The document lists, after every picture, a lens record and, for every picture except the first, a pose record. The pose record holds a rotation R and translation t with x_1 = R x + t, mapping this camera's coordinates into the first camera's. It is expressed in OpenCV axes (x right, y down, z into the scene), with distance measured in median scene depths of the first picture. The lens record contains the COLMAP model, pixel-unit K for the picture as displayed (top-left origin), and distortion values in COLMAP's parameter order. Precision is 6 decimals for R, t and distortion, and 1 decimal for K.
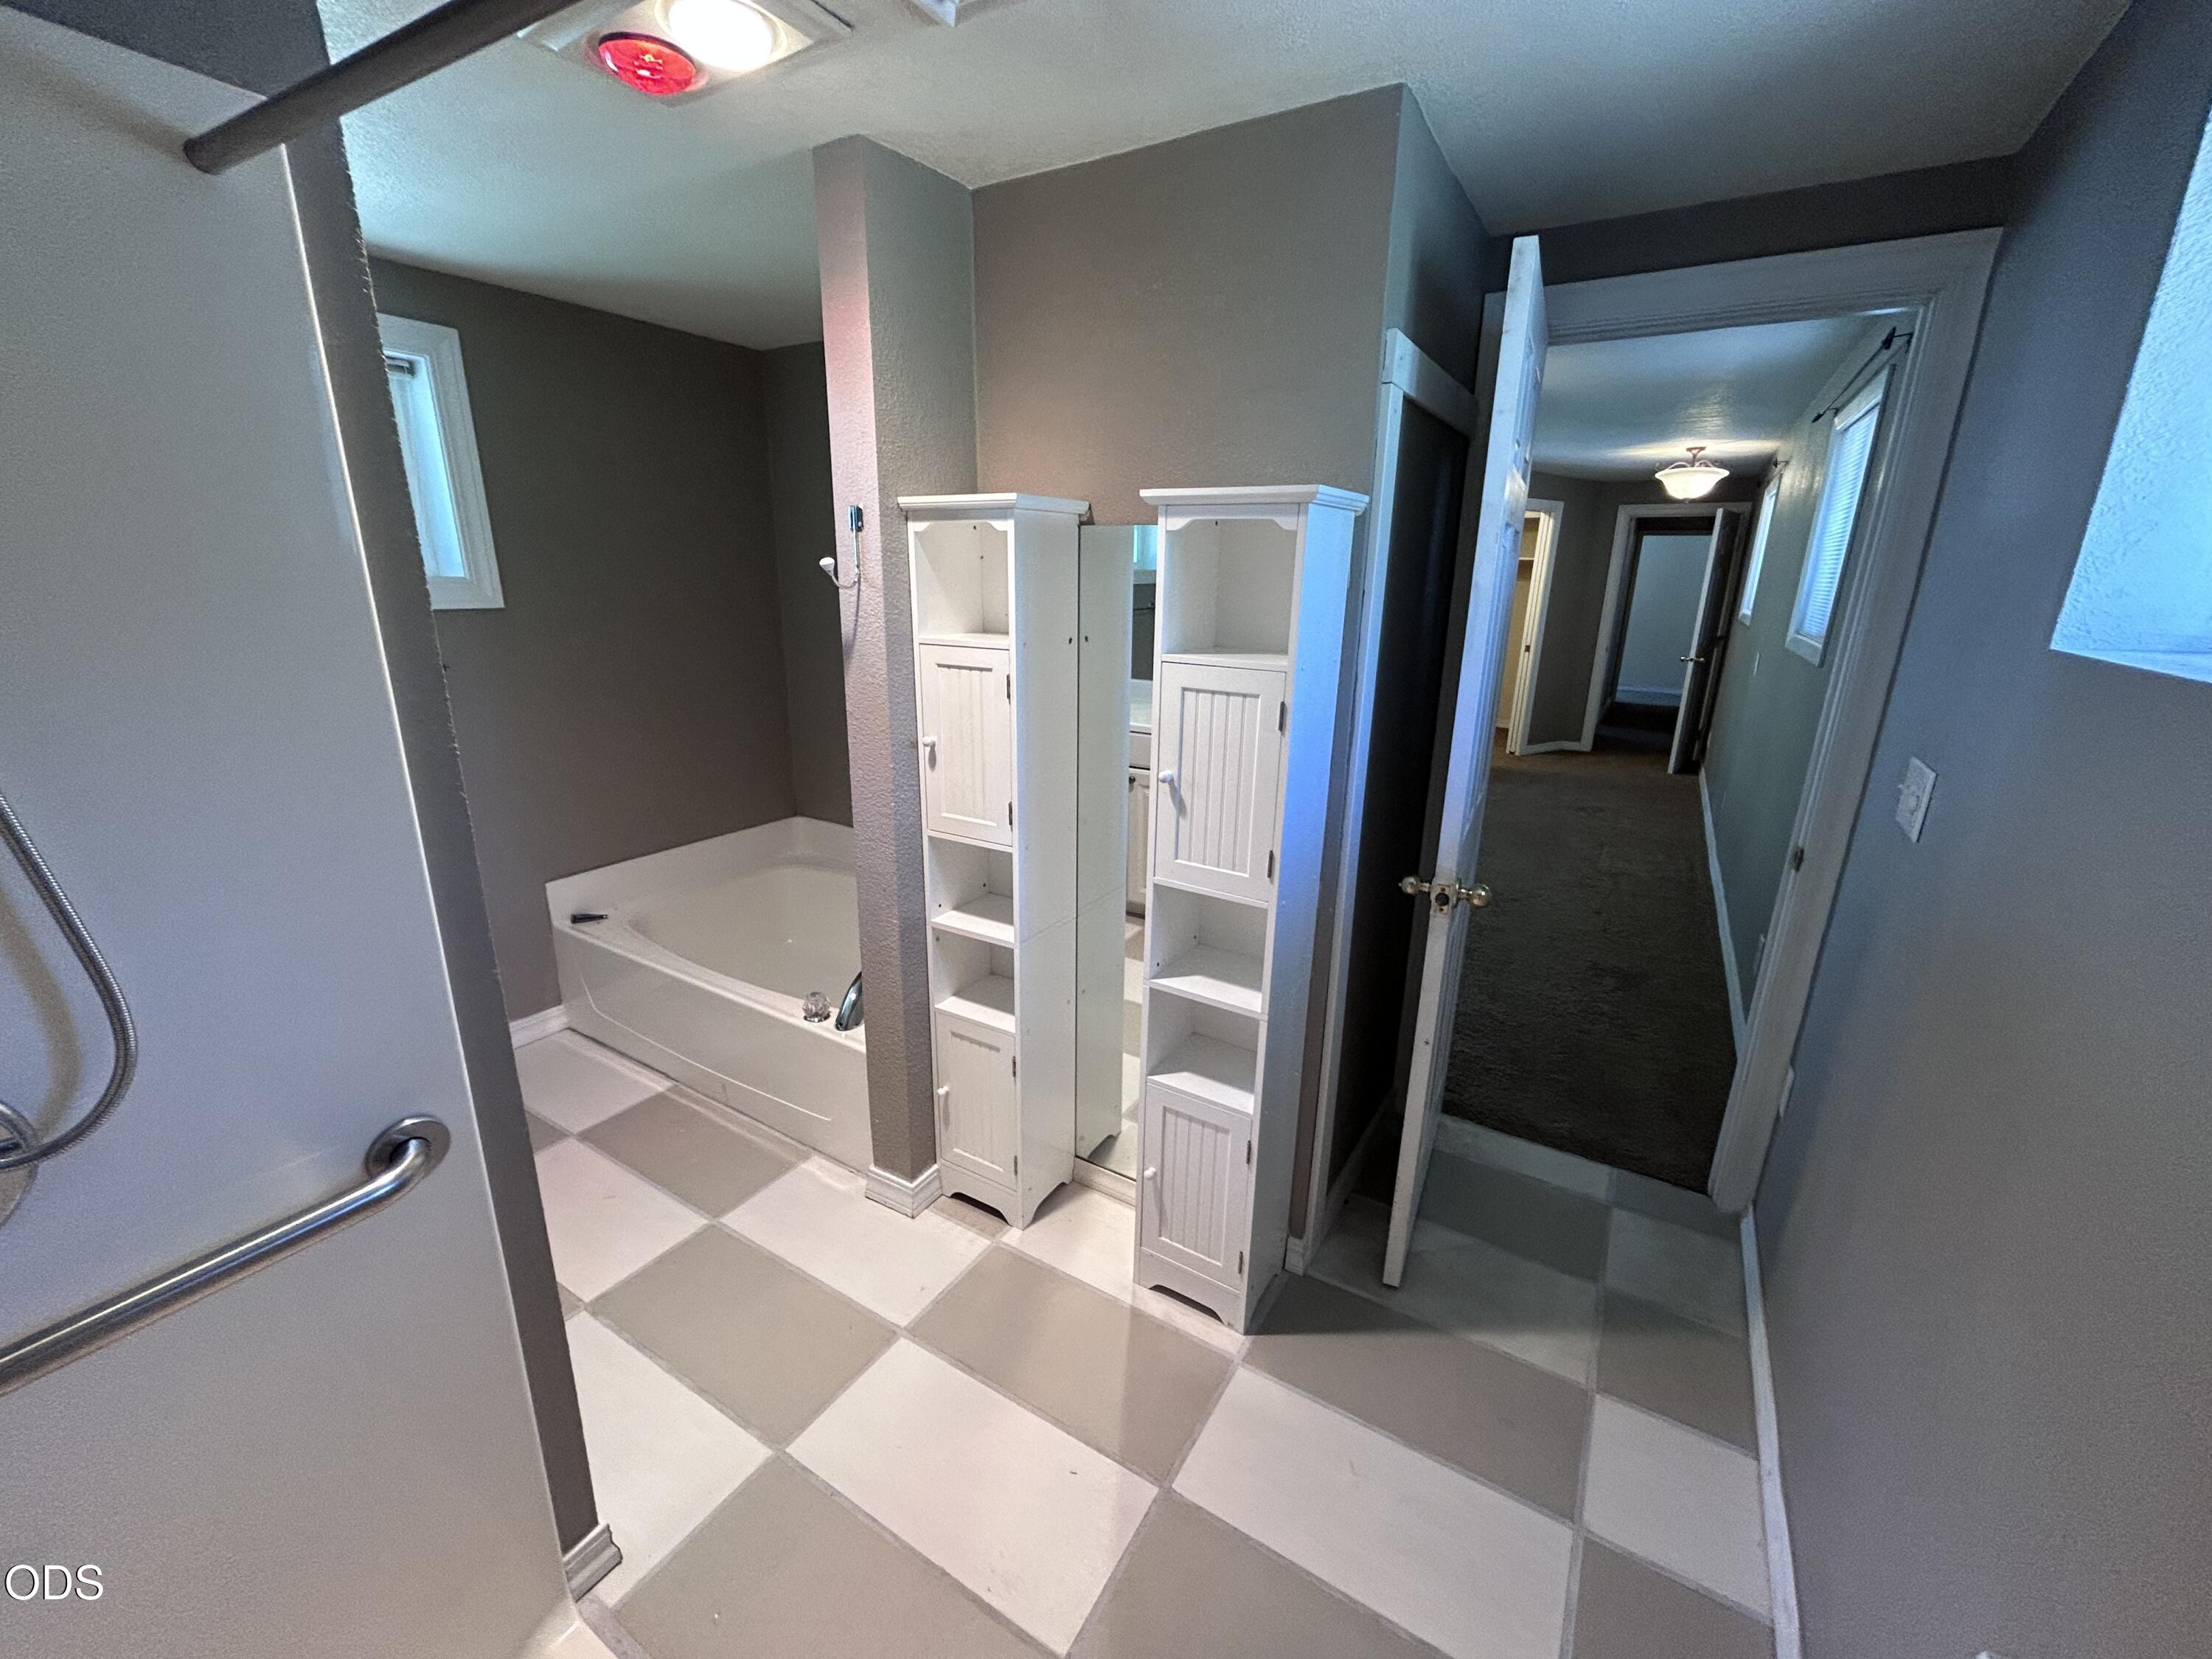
lens RADIAL K [[899.9, 0, 1109.4], [0, 899.9, 827.5], [0, 0, 1]] dist [-0.002817, 0.001826]
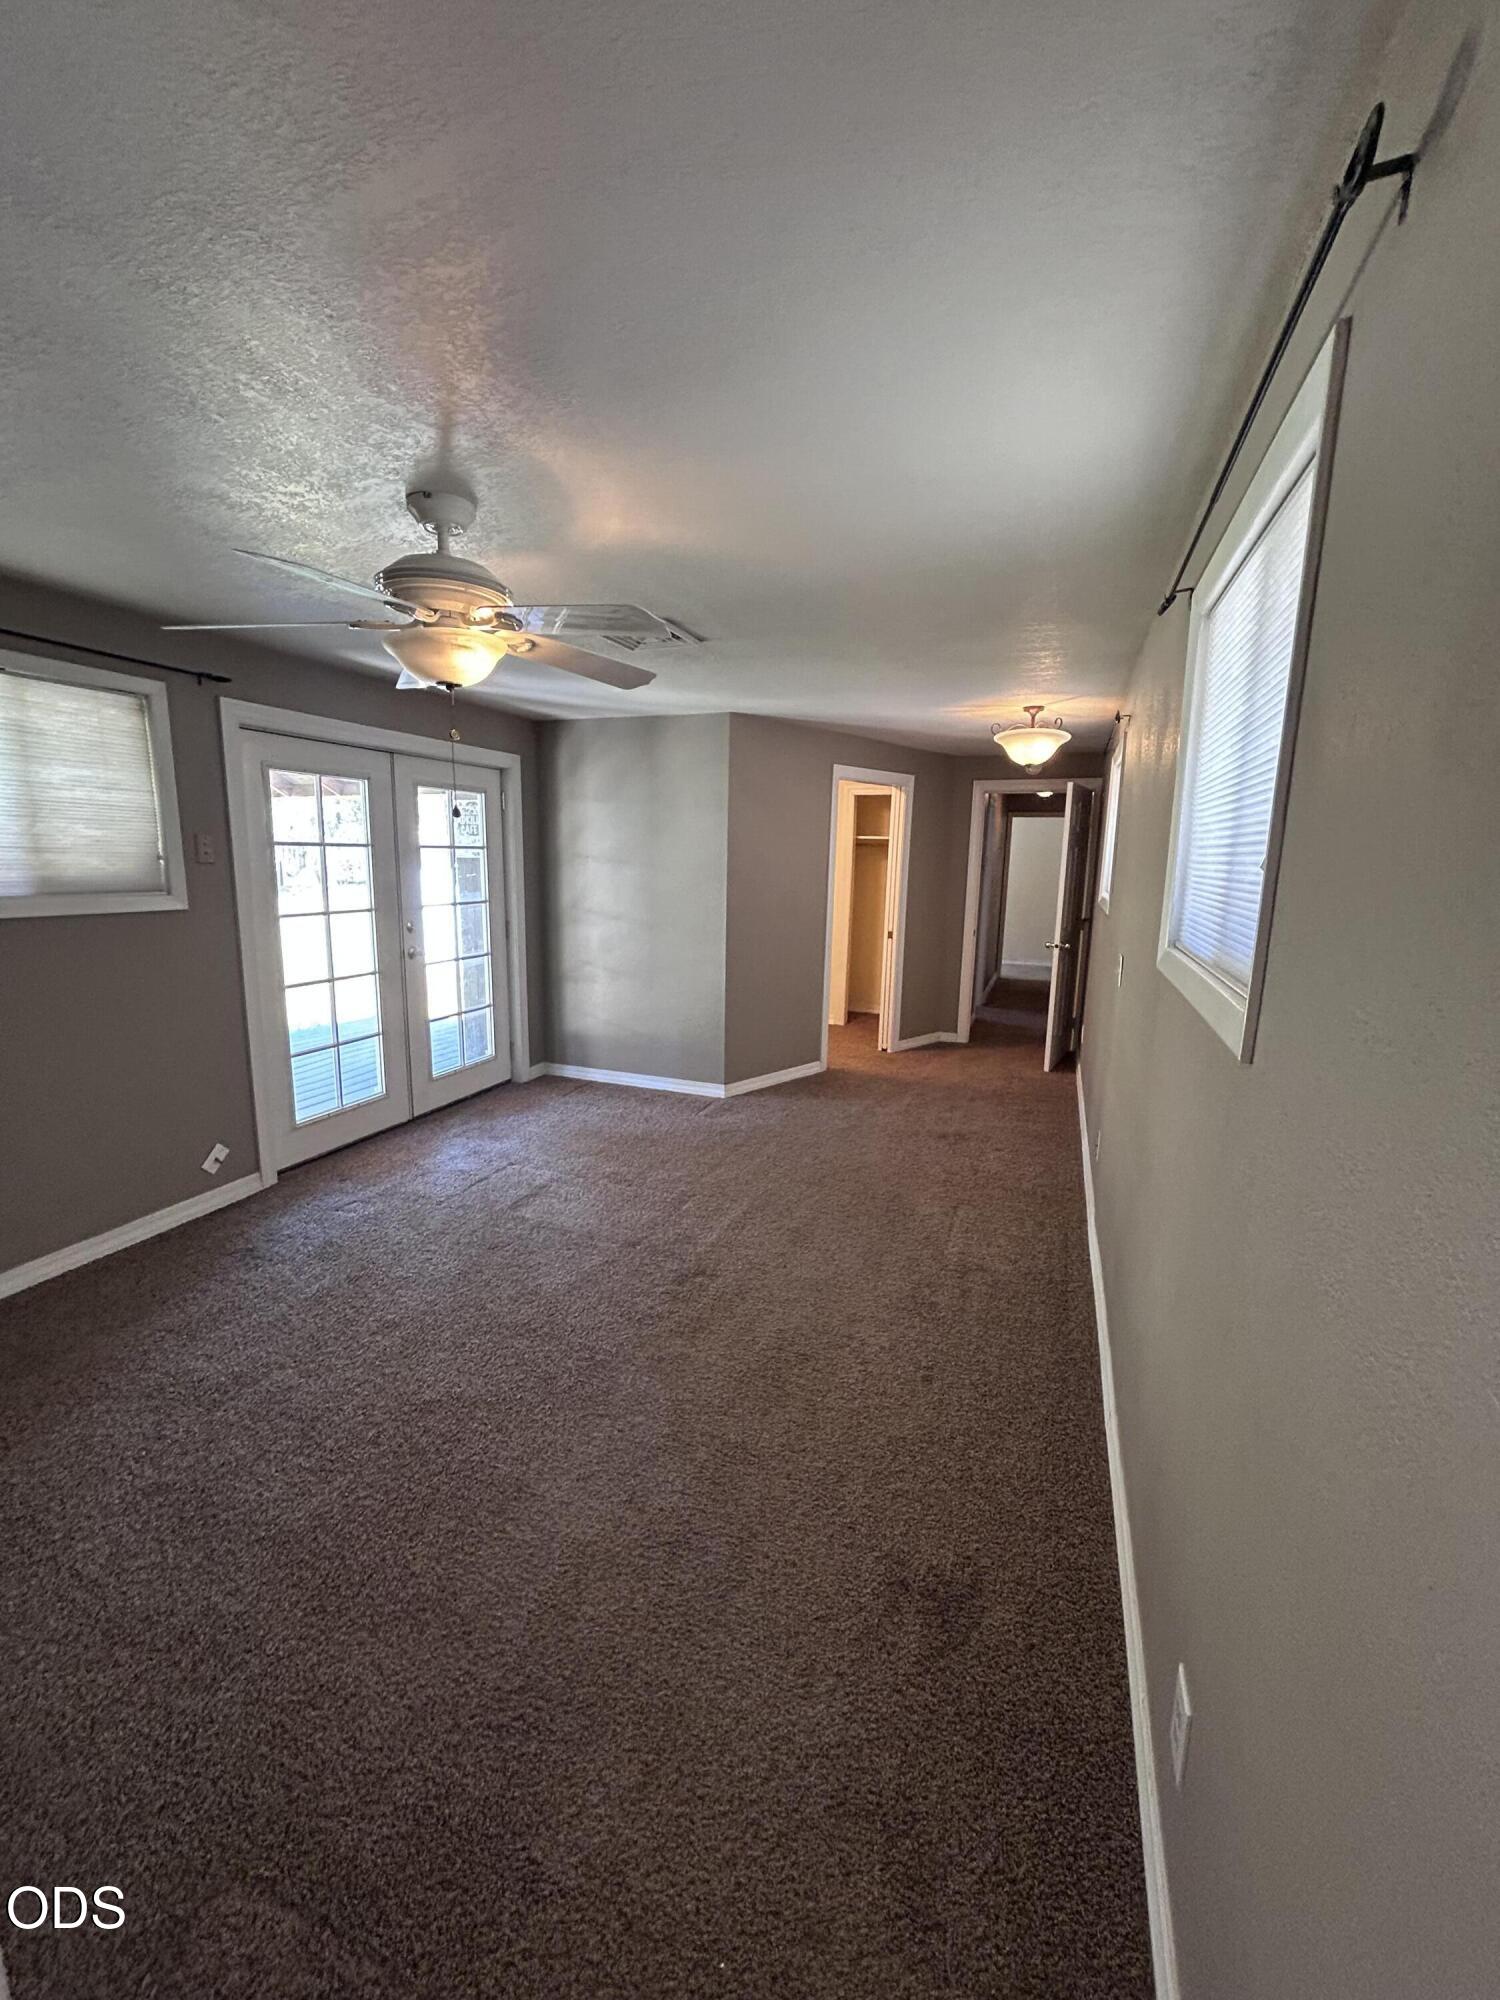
lens RADIAL K [[813.7, 0, 748.5], [0, 813.7, 1000.0], [0, 0, 1]] dist [-0.002817, 0.001826]
pose [[0.982775, -0.032382, 0.181946, 0.194556], [0.050202, 0.994287, -0.094202, -0.071785], [-0.177856, 0.101714, 0.978786, 0.262853]]
